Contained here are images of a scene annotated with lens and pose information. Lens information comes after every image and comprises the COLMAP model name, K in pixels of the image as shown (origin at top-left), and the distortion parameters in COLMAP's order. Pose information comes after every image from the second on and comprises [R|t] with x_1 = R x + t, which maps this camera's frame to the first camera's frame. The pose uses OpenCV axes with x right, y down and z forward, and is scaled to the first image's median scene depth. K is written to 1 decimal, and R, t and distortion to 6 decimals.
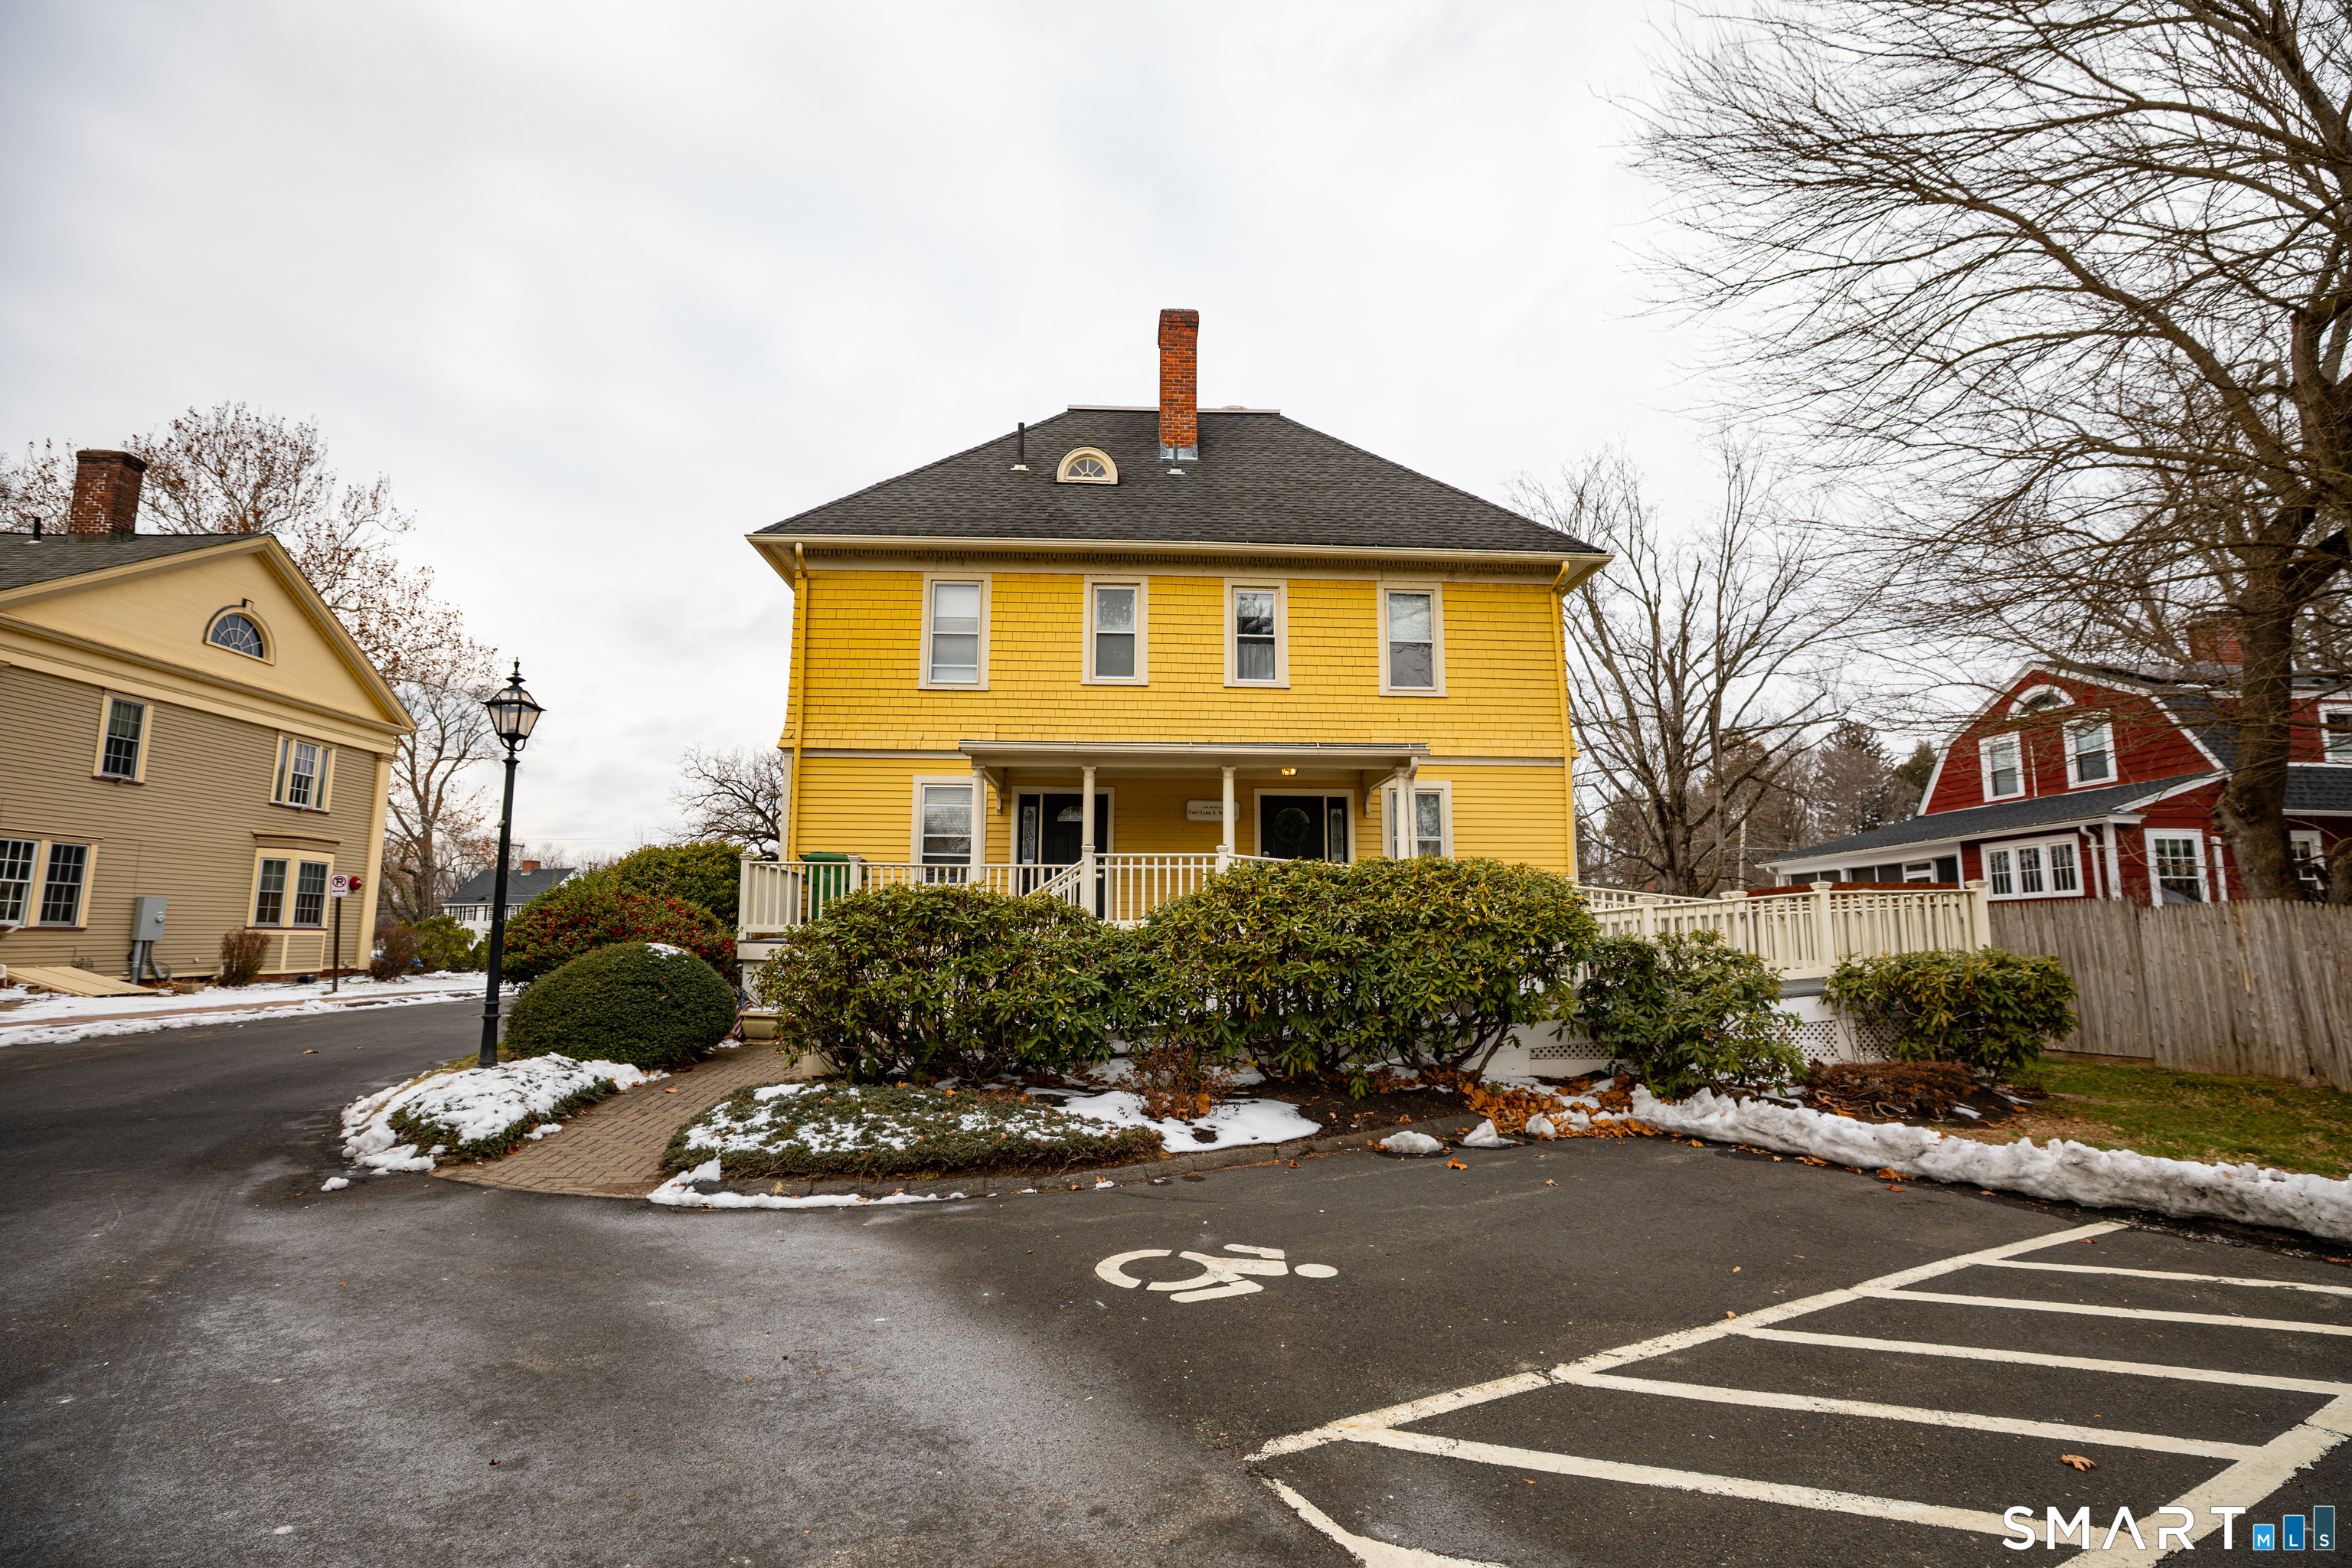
lens RADIAL K [[1079.4, 0, 1177.7], [0, 1079.4, 789.9], [0, 0, 1]] dist [-0.051808, 0.015971]
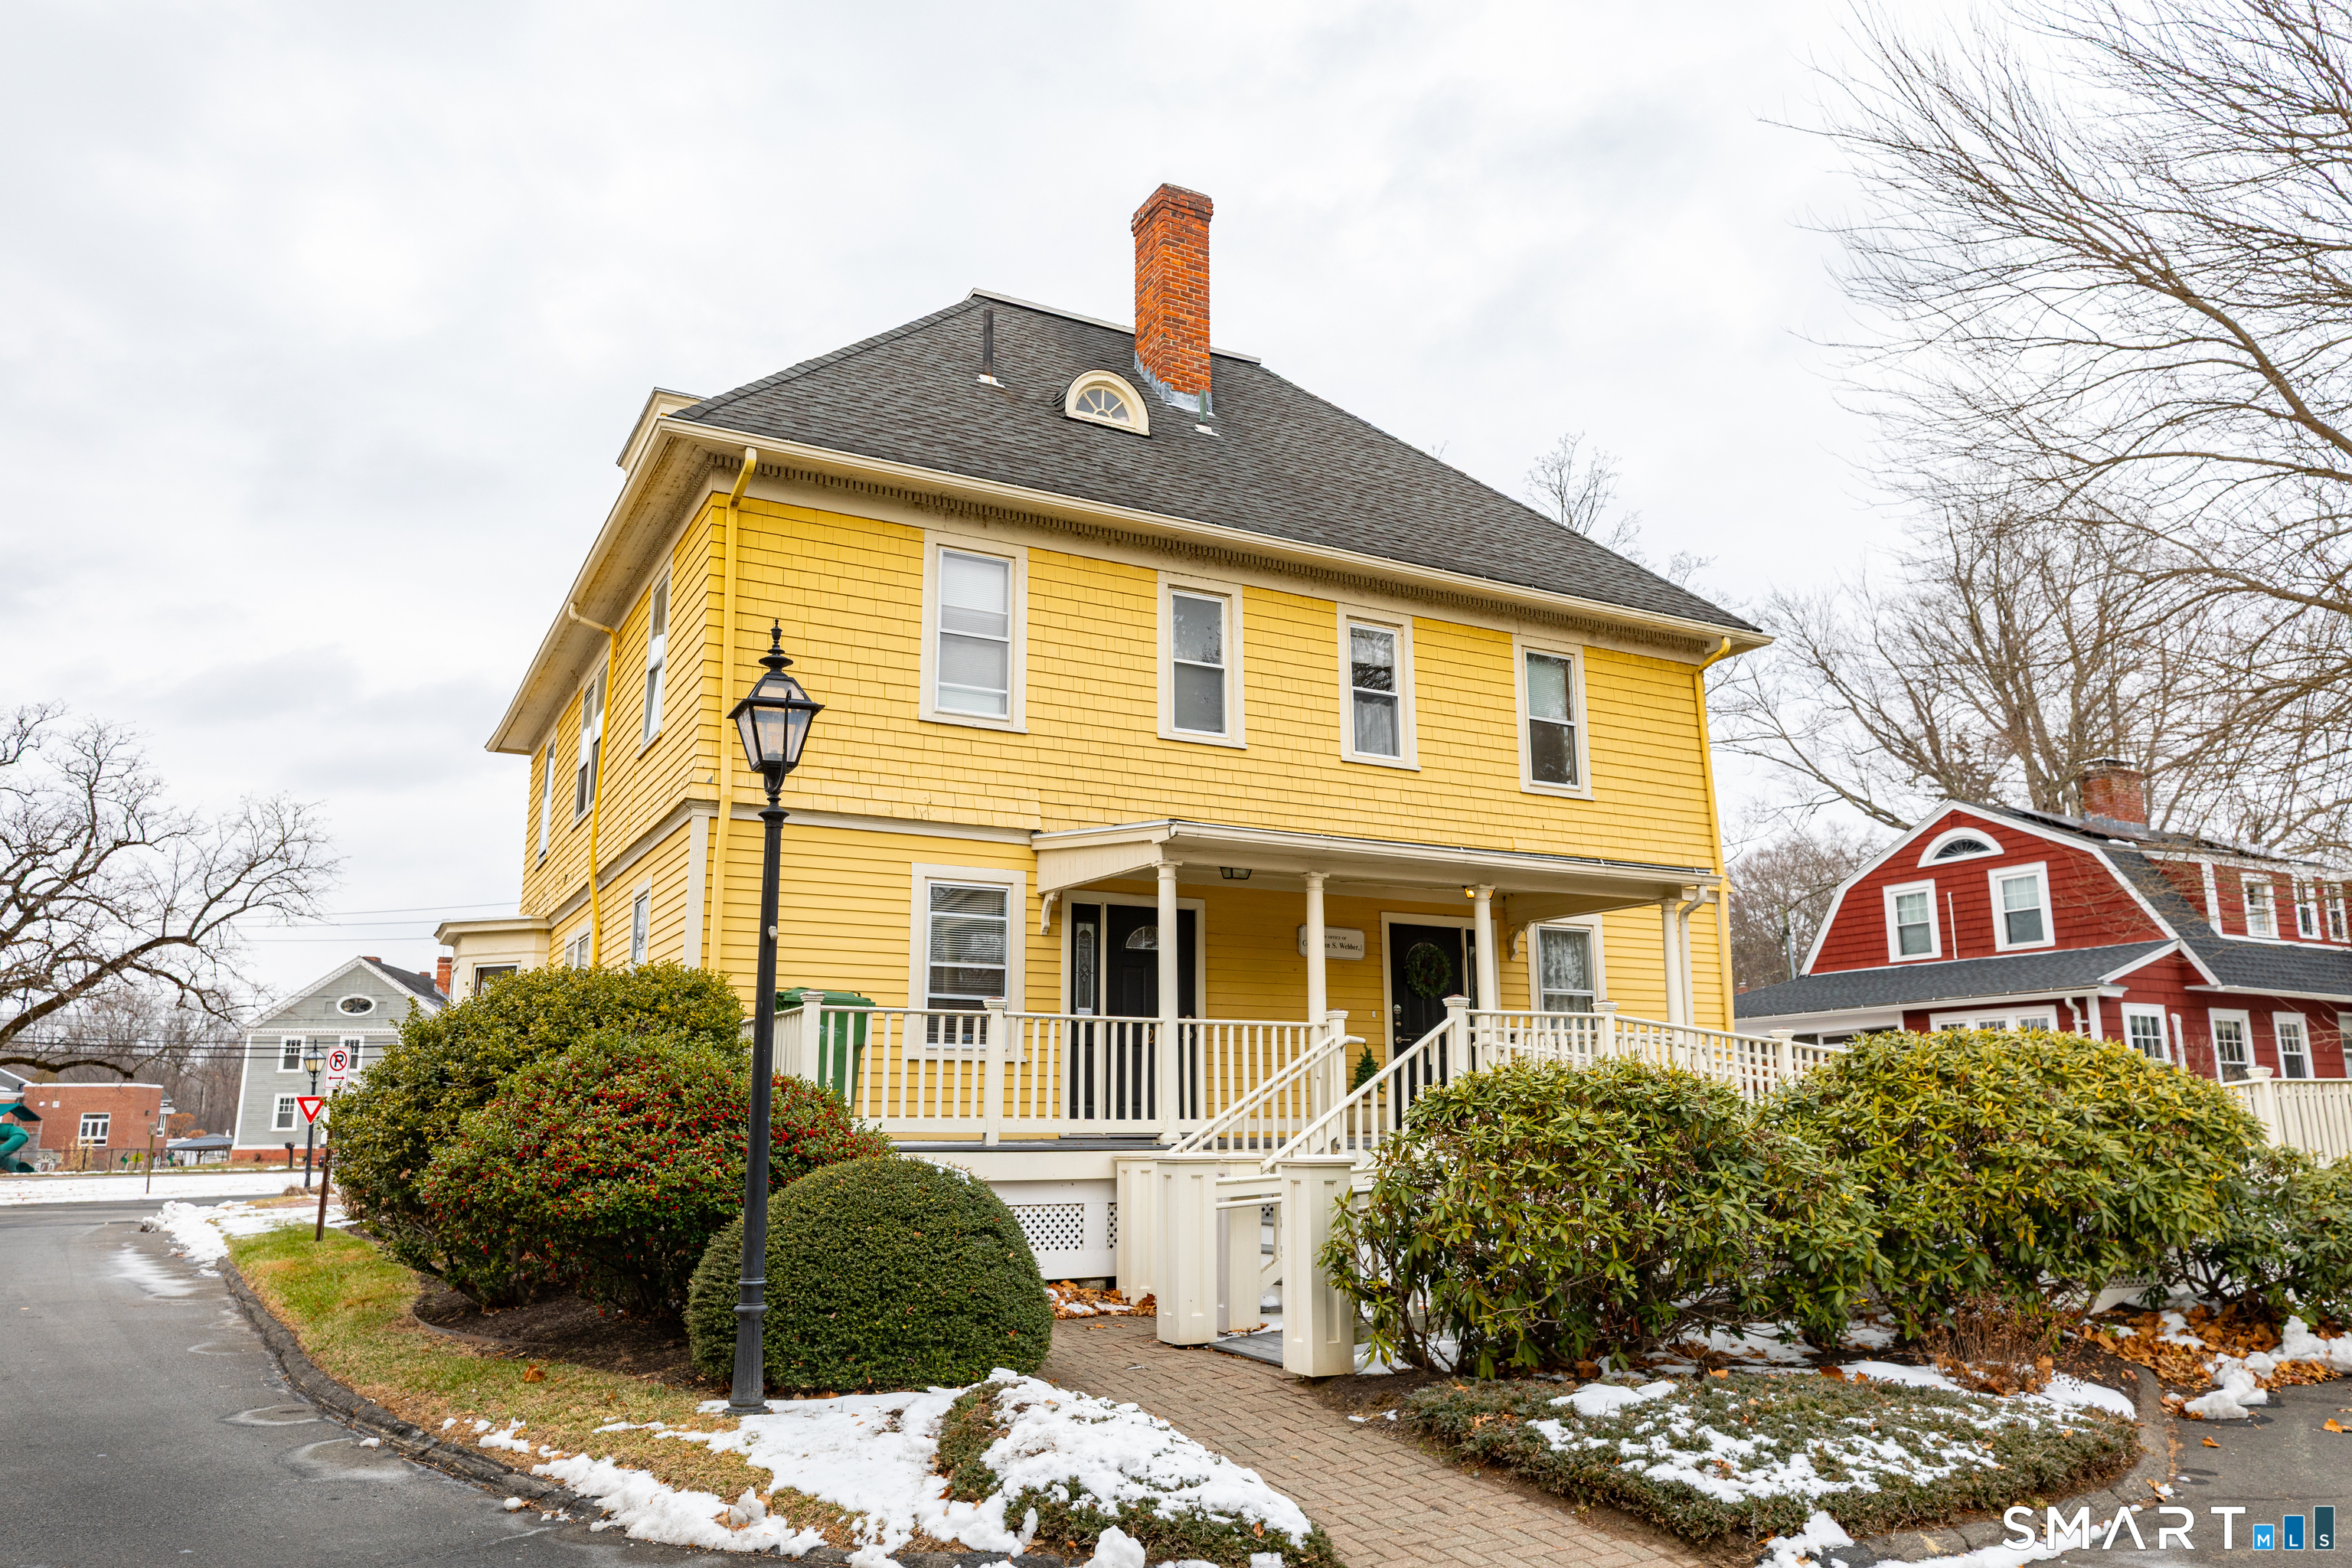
lens RADIAL K [[1630.4, 0, 1176.0], [0, 1630.4, 784.0], [0, 0, 1]] dist [0.001157, 0.001681]
pose [[0.902313, 0.082905, 0.423033, -0.493367], [-0.054269, 0.995371, -0.079317, 0.006973], [-0.427651, 0.048611, 0.902636, 0.112258]]
